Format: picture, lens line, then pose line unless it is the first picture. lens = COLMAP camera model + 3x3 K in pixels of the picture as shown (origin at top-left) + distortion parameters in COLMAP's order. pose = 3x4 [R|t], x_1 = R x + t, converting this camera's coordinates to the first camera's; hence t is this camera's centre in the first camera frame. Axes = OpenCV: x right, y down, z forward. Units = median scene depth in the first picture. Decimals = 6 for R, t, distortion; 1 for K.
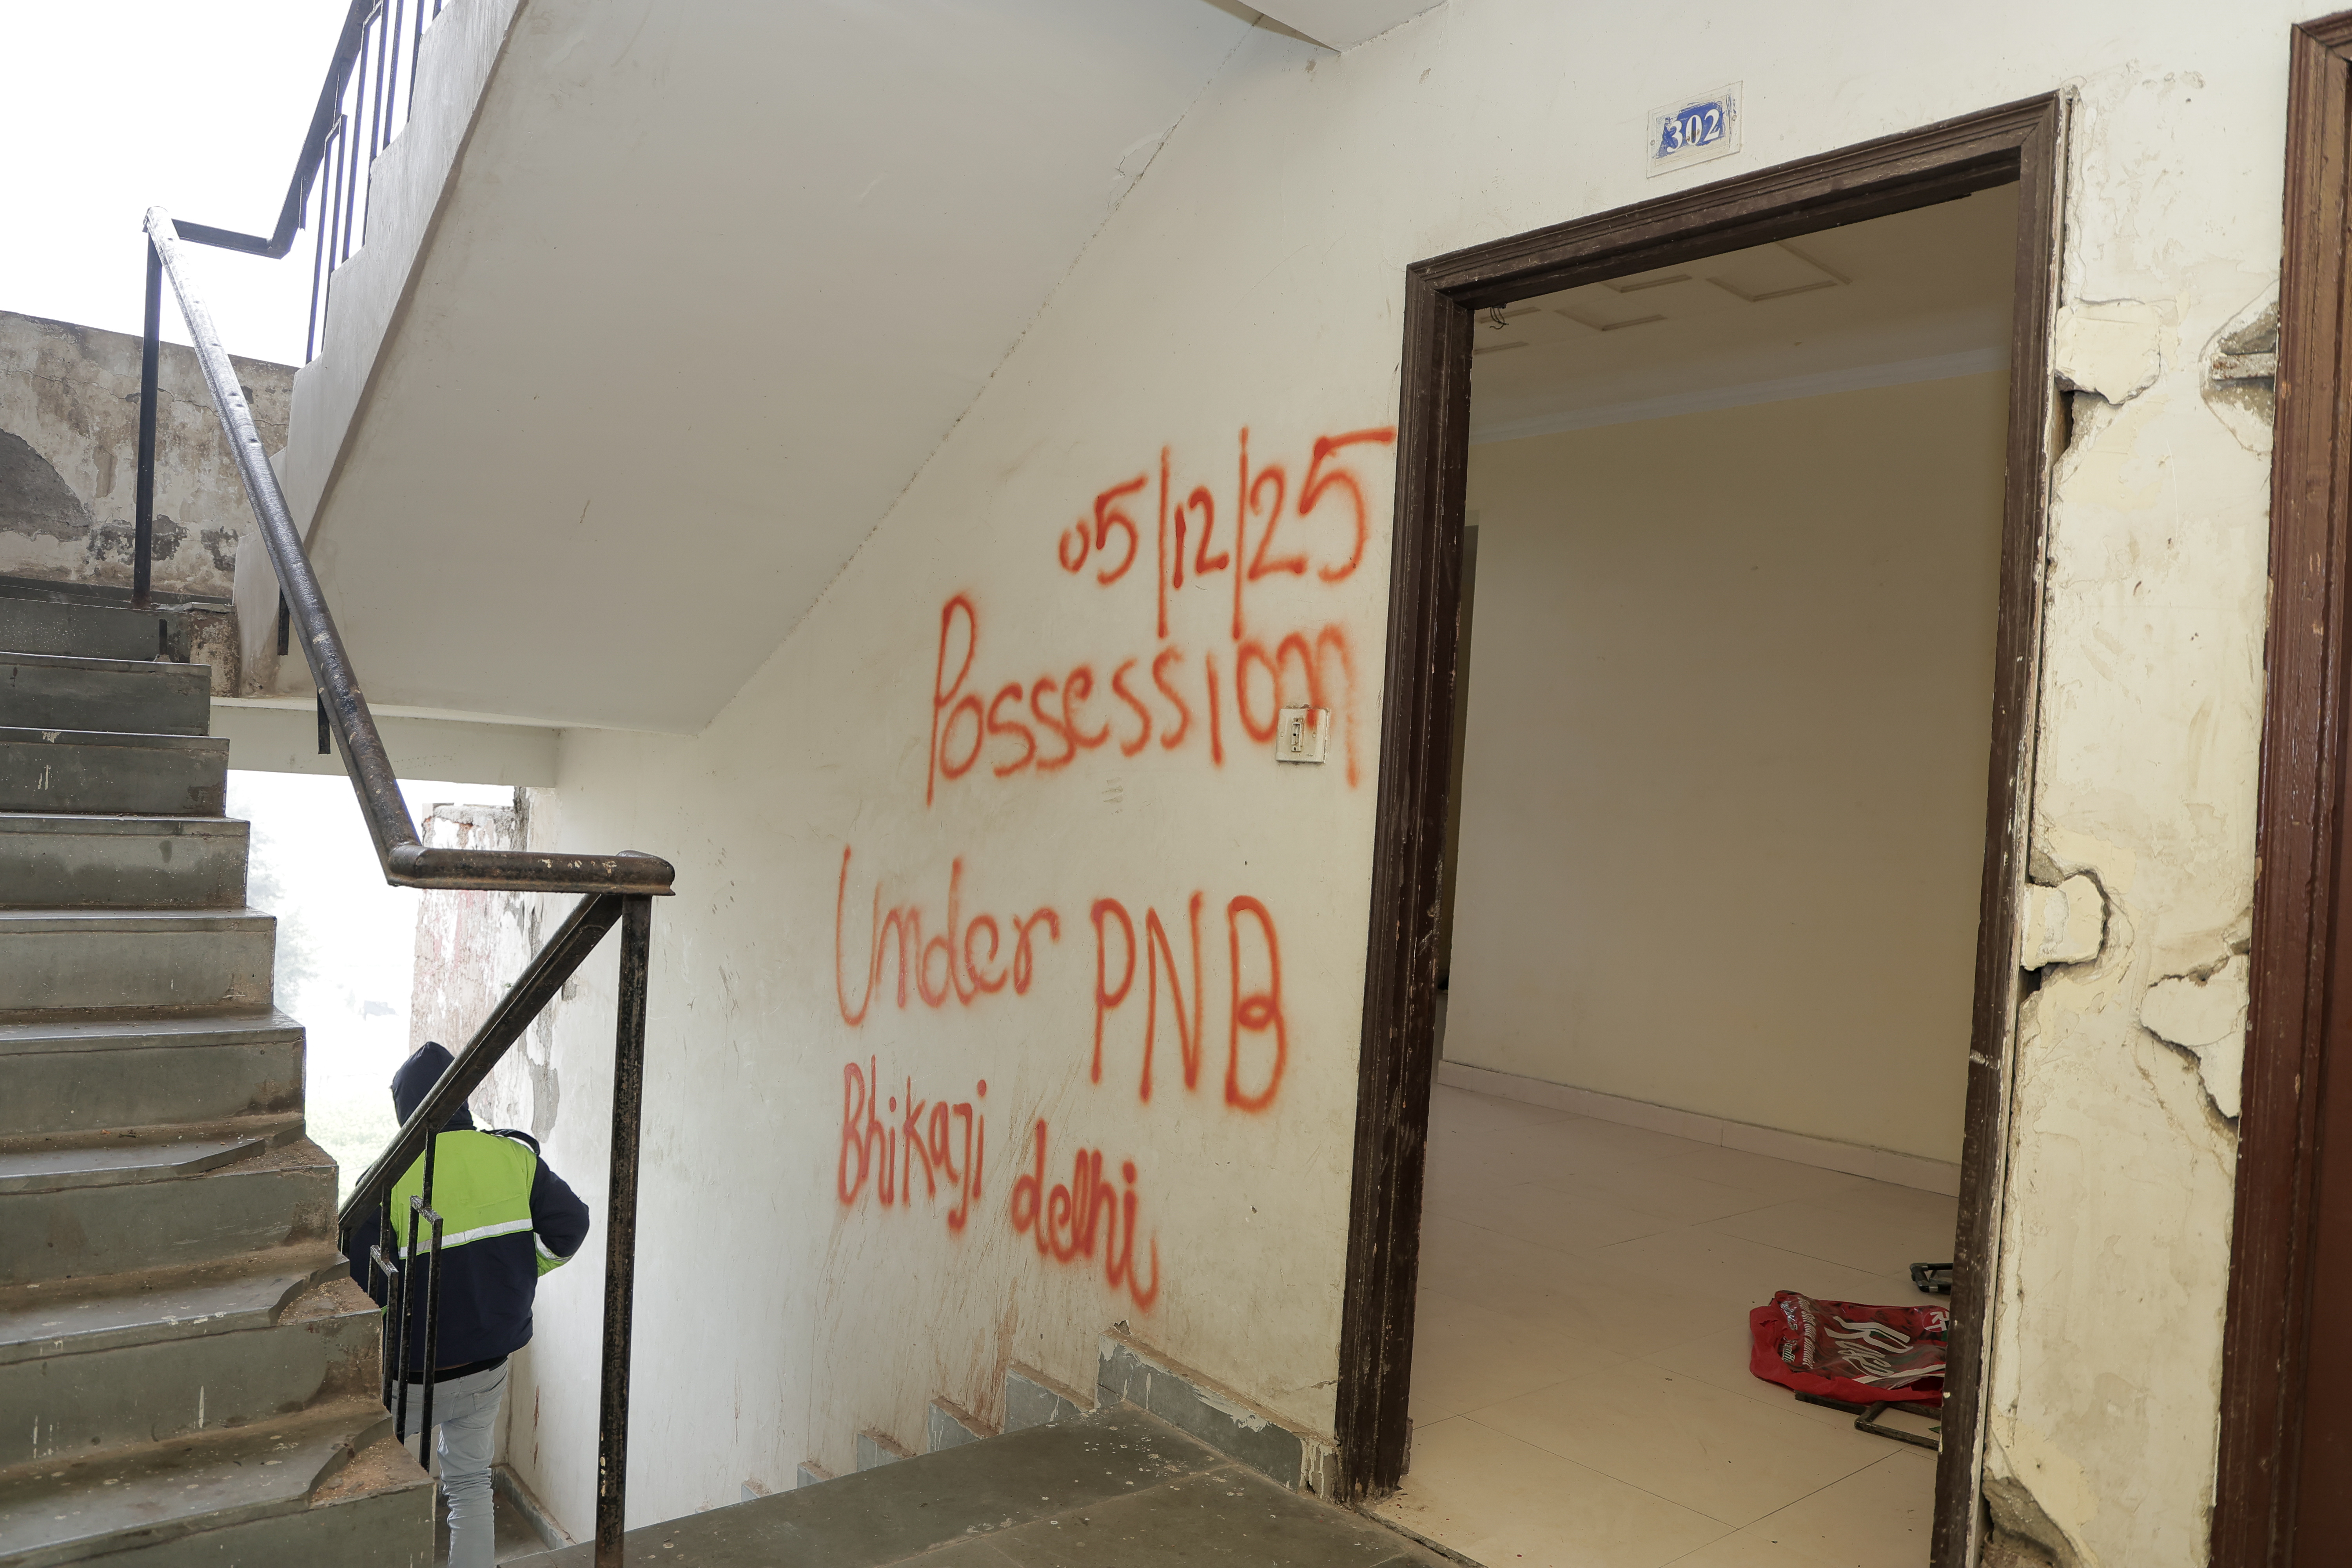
lens RADIAL K [[1614.2, 0, 1176.0], [0, 1614.2, 784.0], [0, 0, 1]] dist [-0.102656, 0.065092]
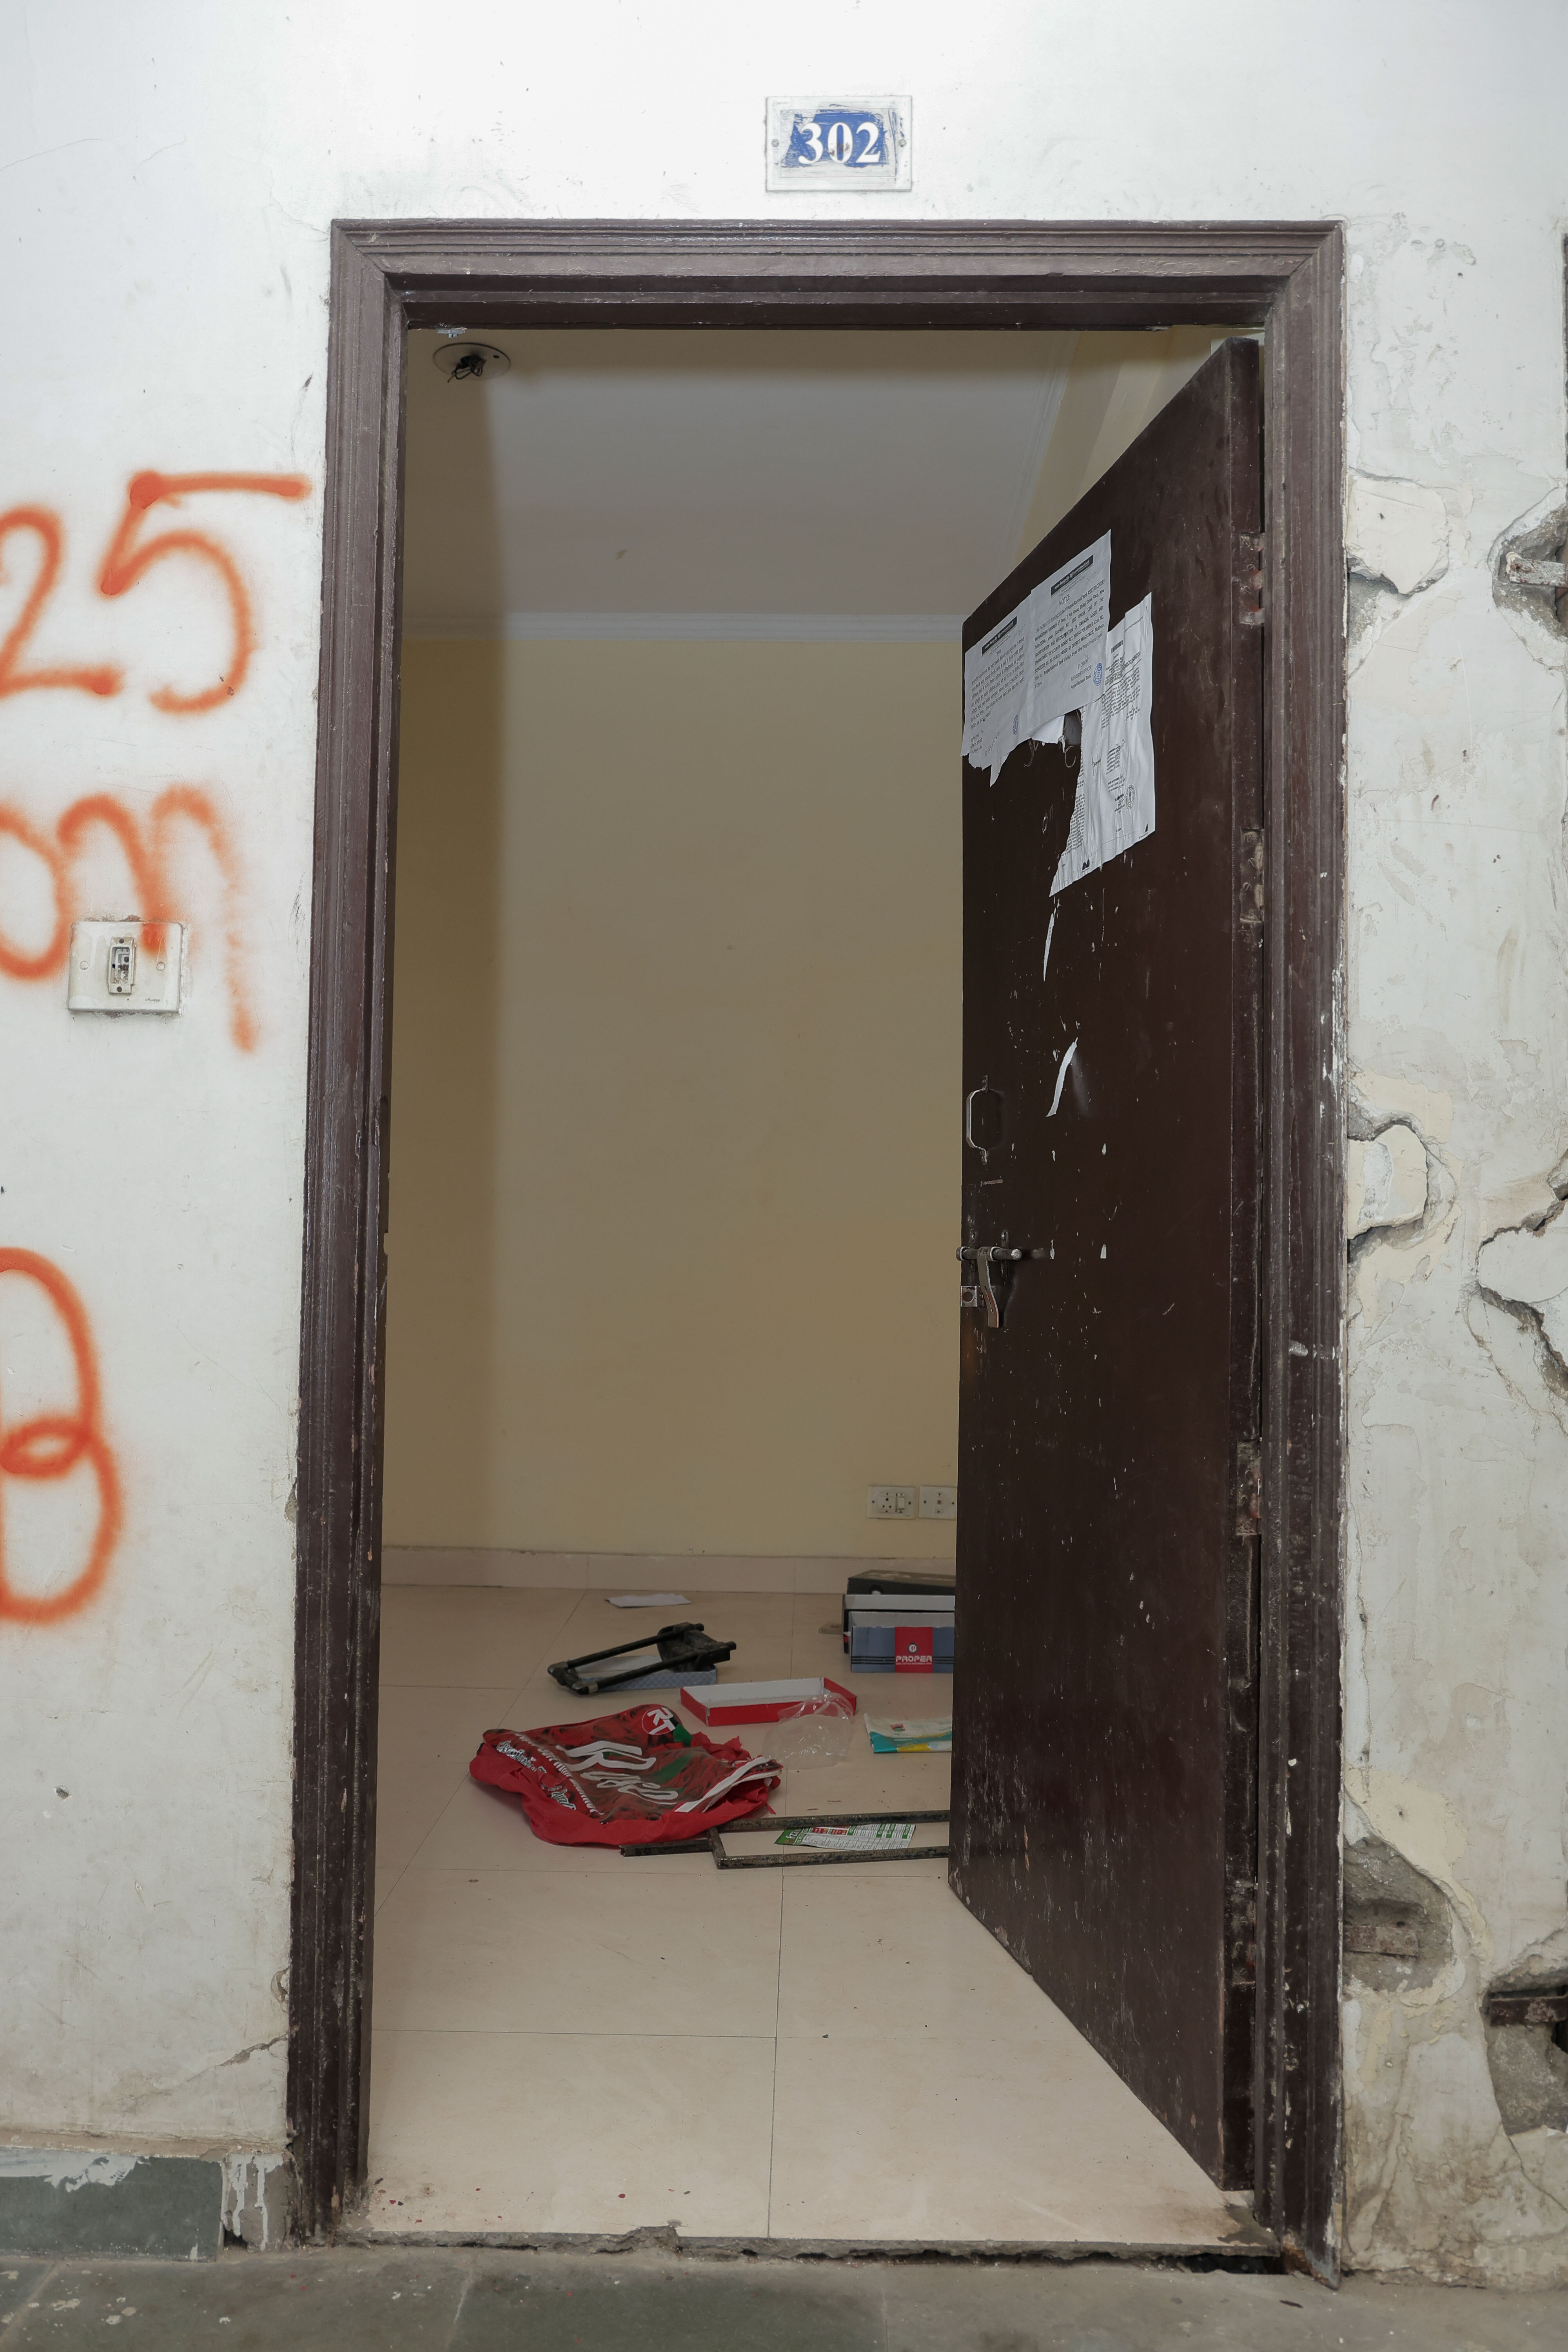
lens RADIAL K [[1836.5, 0, 786.1], [0, 1836.5, 1150.9], [0, 0, 1]] dist [-0.065141, 0.083181]
pose [[0.659050, -0.018439, 0.751873, -0.286709], [0.021486, 0.999753, 0.005684, 0.041452], [-0.751792, 0.012408, 0.659284, 0.407932]]
